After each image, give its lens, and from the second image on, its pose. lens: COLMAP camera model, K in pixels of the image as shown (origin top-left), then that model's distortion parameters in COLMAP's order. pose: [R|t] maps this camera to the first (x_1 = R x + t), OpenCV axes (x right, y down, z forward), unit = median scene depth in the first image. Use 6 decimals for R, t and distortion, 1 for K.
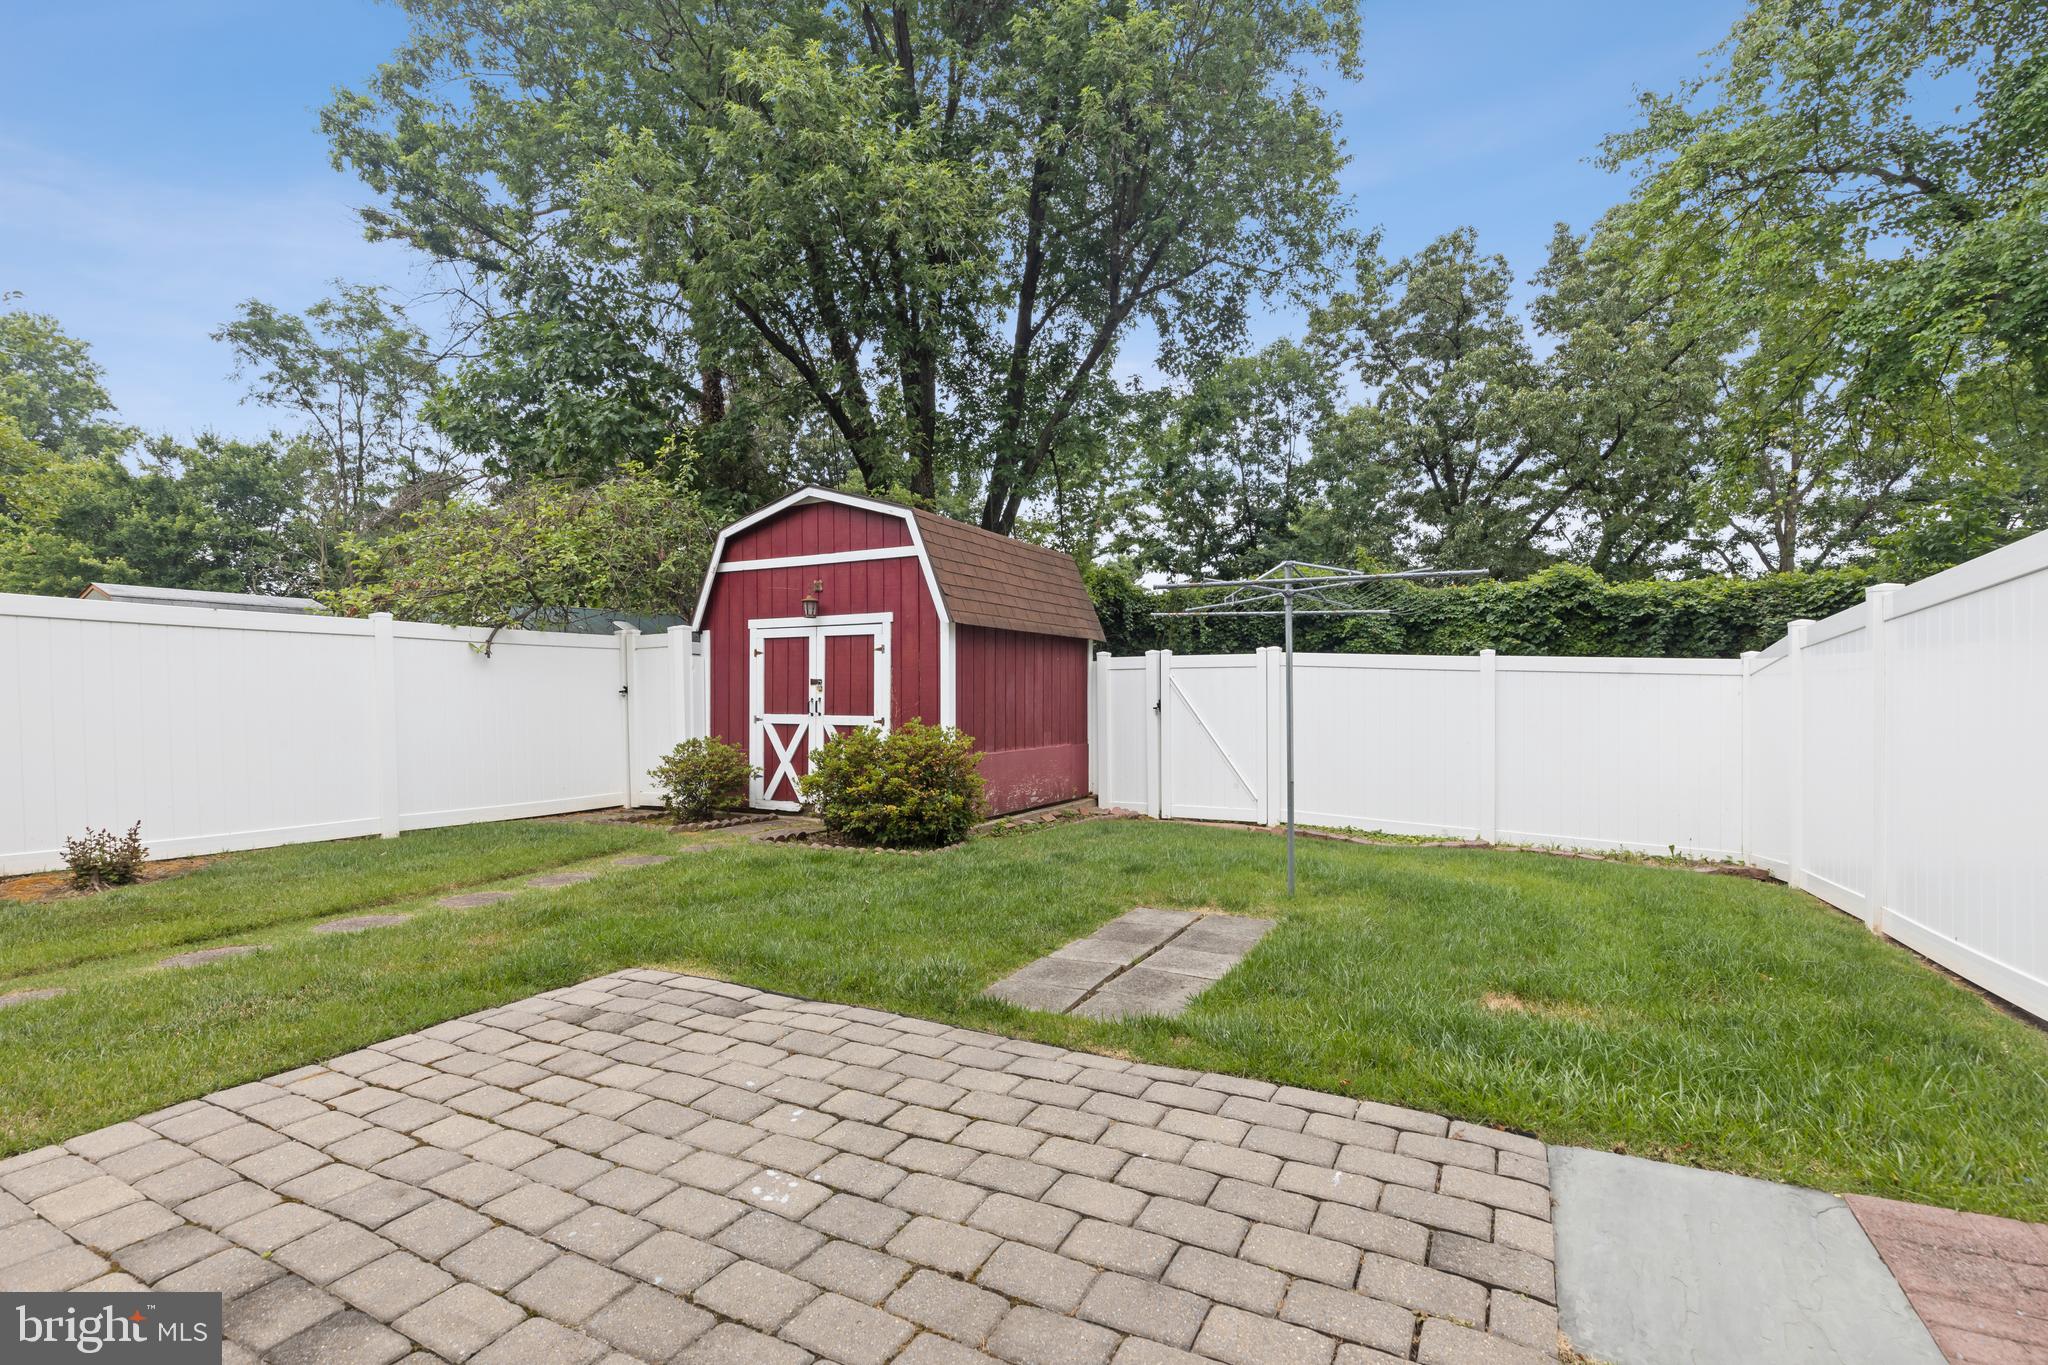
lens RADIAL K [[924.0, 0, 1004.7], [0, 924.0, 696.1], [0, 0, 1]] dist [0.008431, -0.002453]
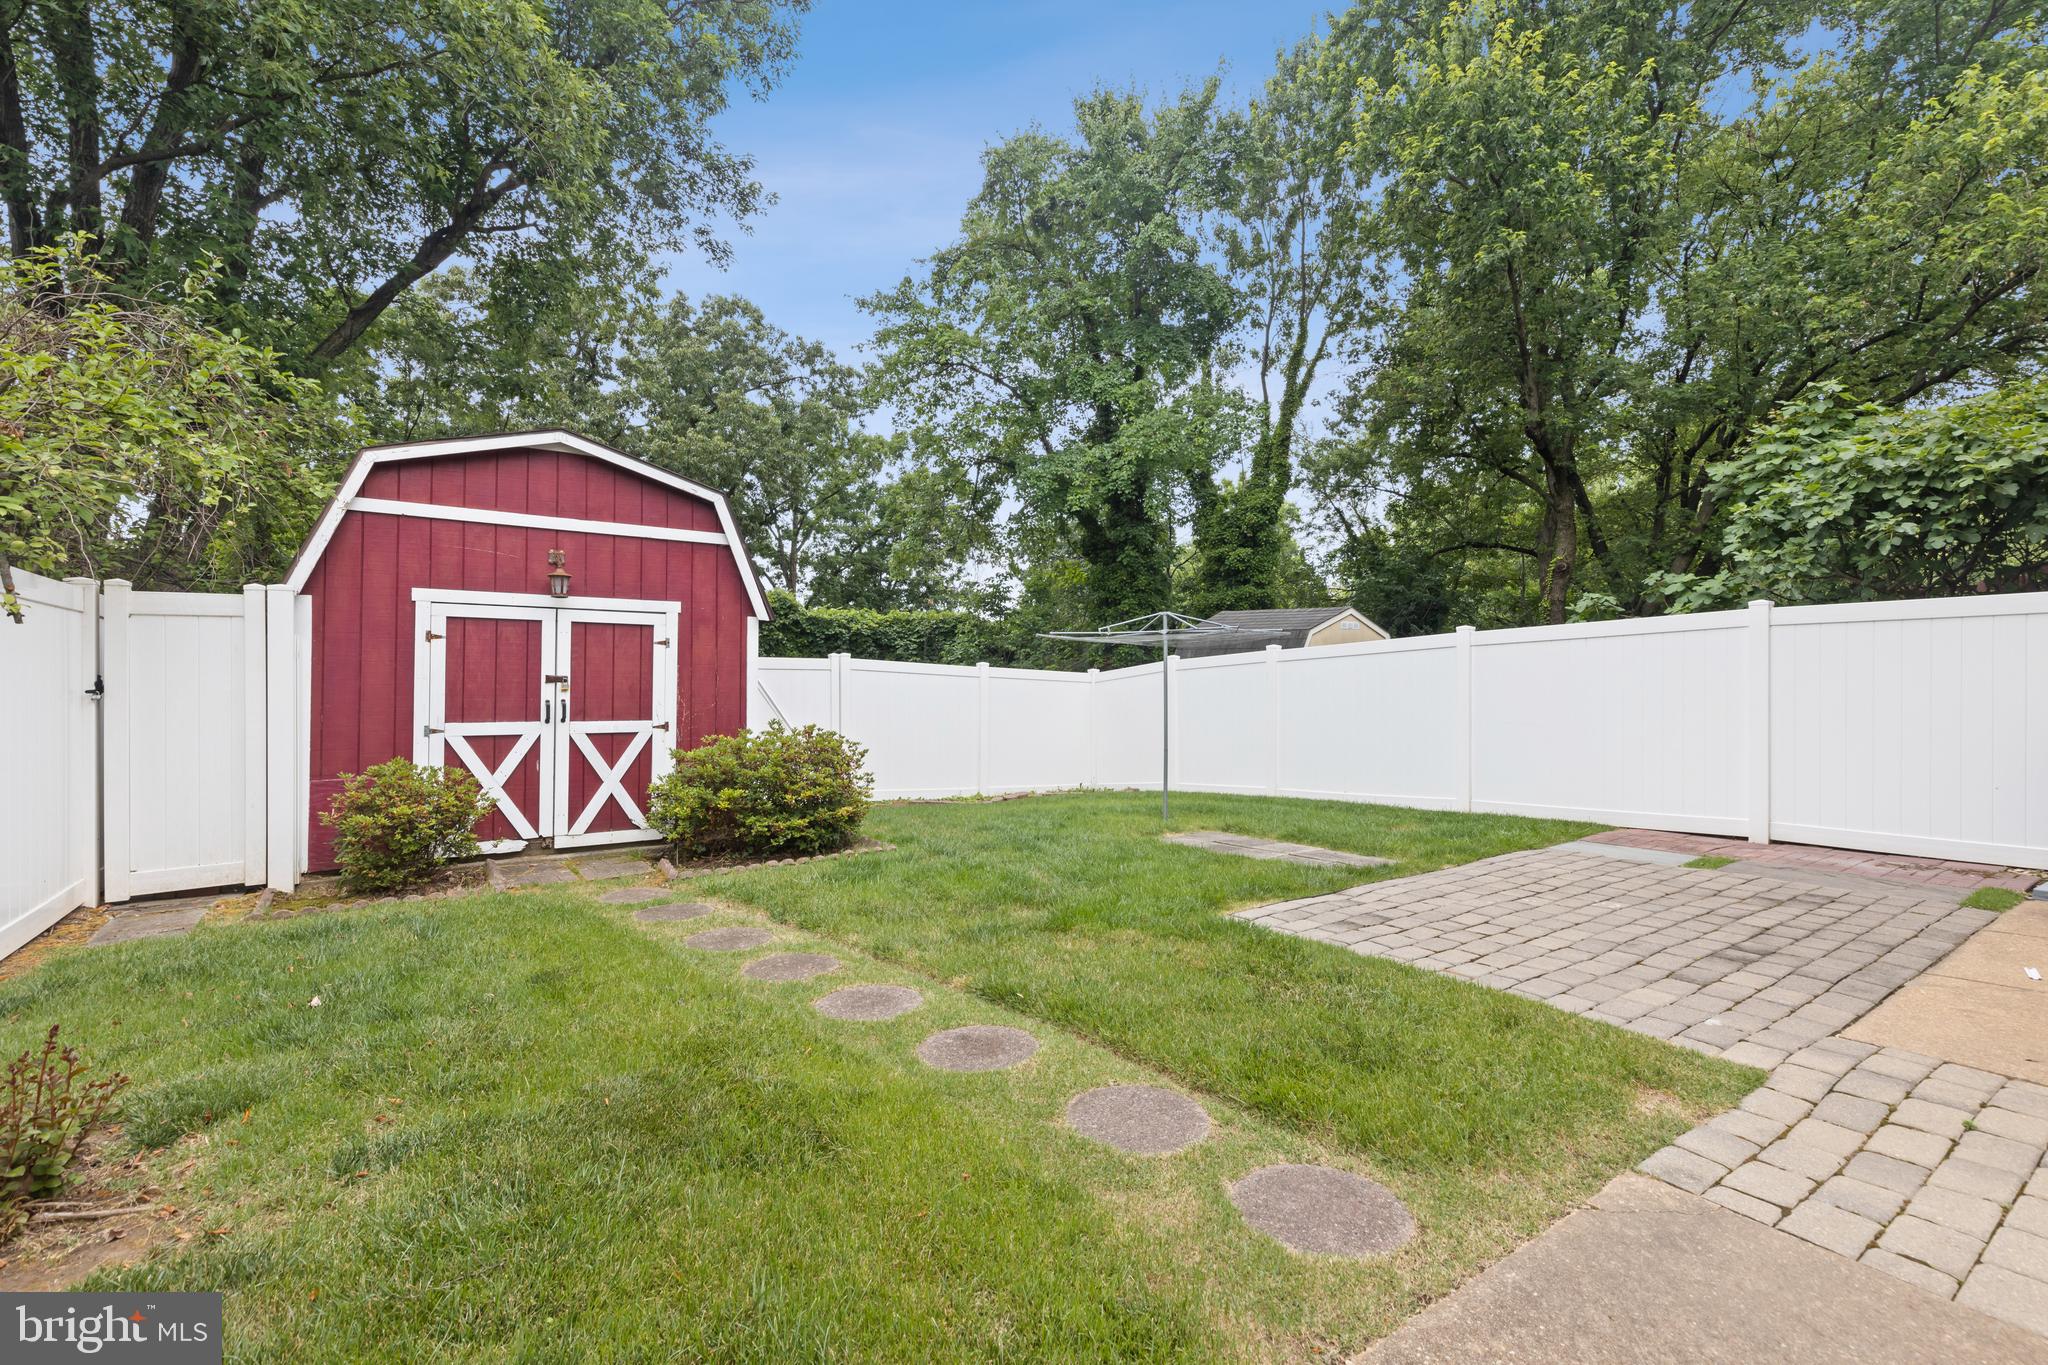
lens RADIAL K [[924.0, 0, 1013.2], [0, 924.0, 674.9], [0, 0, 1]] dist [0.008431, -0.002453]
pose [[0.447832, 0.015308, 0.893987, -0.726874], [0.001511, 0.999839, -0.017878, -0.004551], [-0.894116, 0.009357, 0.447737, 0.306017]]
